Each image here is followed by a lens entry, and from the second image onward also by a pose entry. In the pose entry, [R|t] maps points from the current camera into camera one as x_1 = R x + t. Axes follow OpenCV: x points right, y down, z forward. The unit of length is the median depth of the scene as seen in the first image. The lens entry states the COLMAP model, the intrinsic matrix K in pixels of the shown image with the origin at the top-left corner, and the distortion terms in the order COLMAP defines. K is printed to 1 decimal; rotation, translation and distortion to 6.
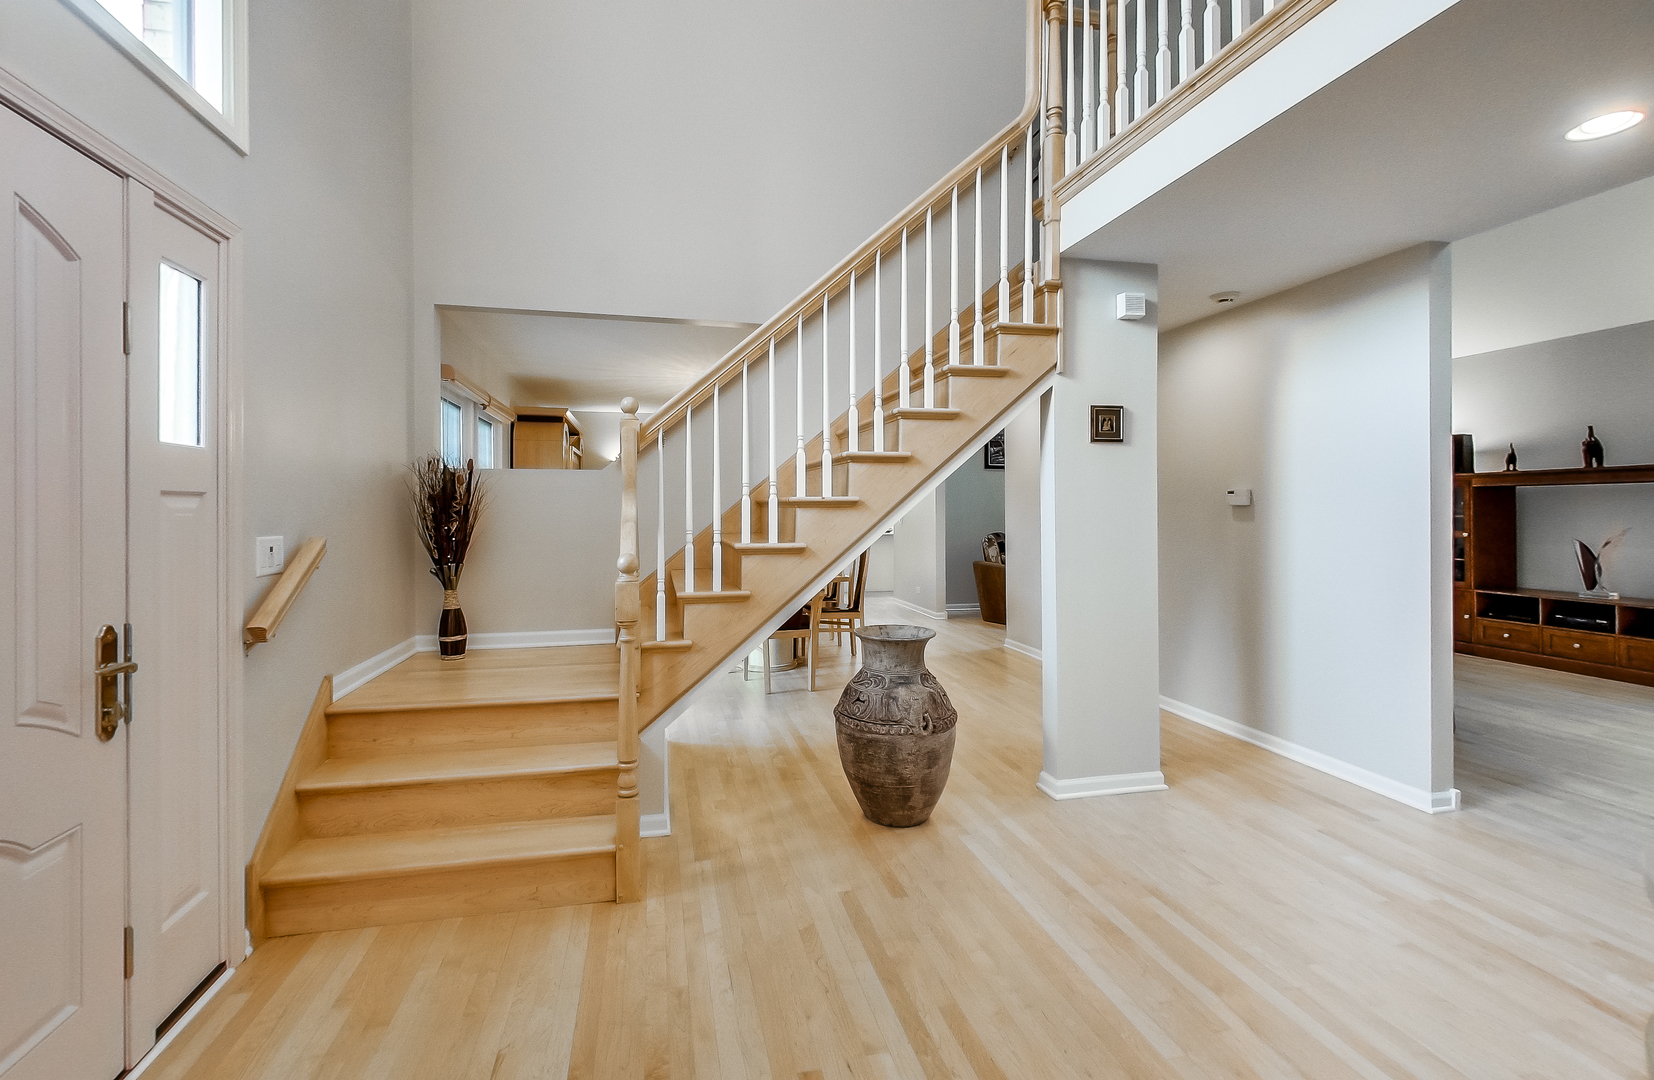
lens RADIAL K [[721.5, 0, 801.1], [0, 721.5, 508.8], [0, 0, 1]] dist [-0.002681, -0.000142]
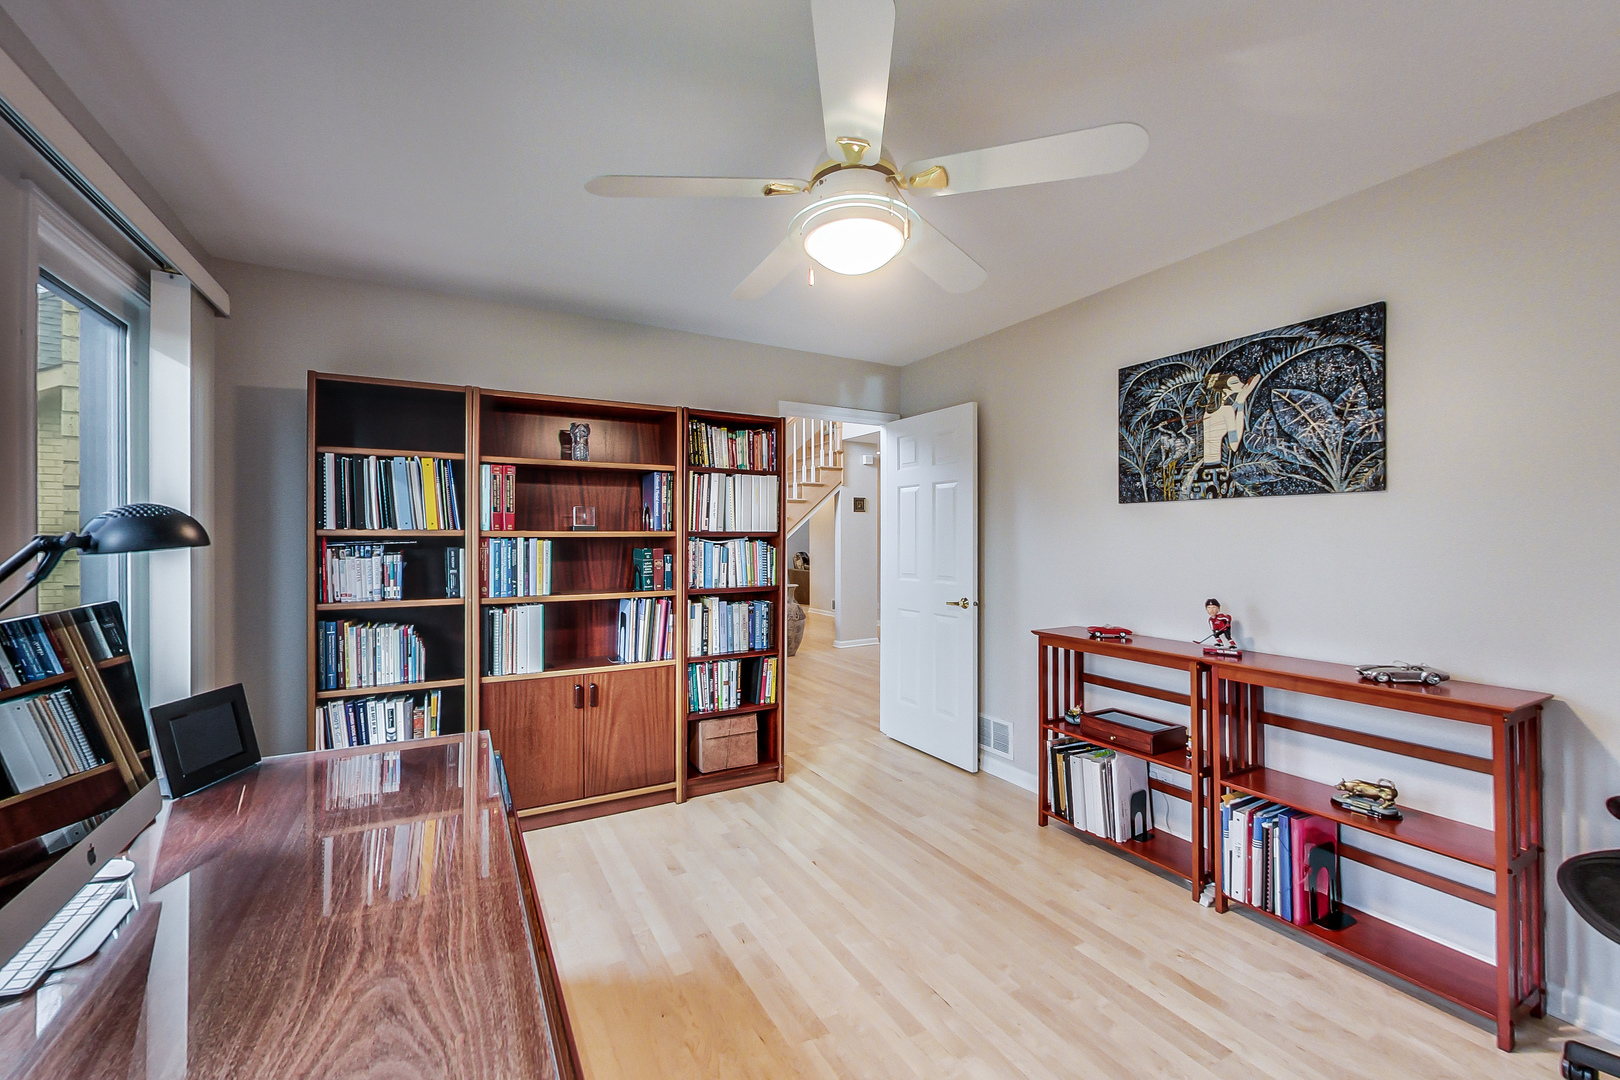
lens RADIAL K [[649.2, 0, 814.8], [0, 649.2, 536.0], [0, 0, 1]] dist [-0.000938, -0.000113]
pose [[0.954968, 0.000381, 0.296709, -0.497858], [-0.001155, 0.999996, 0.002432, -0.010427], [-0.296707, -0.002665, 0.954965, -1.394689]]
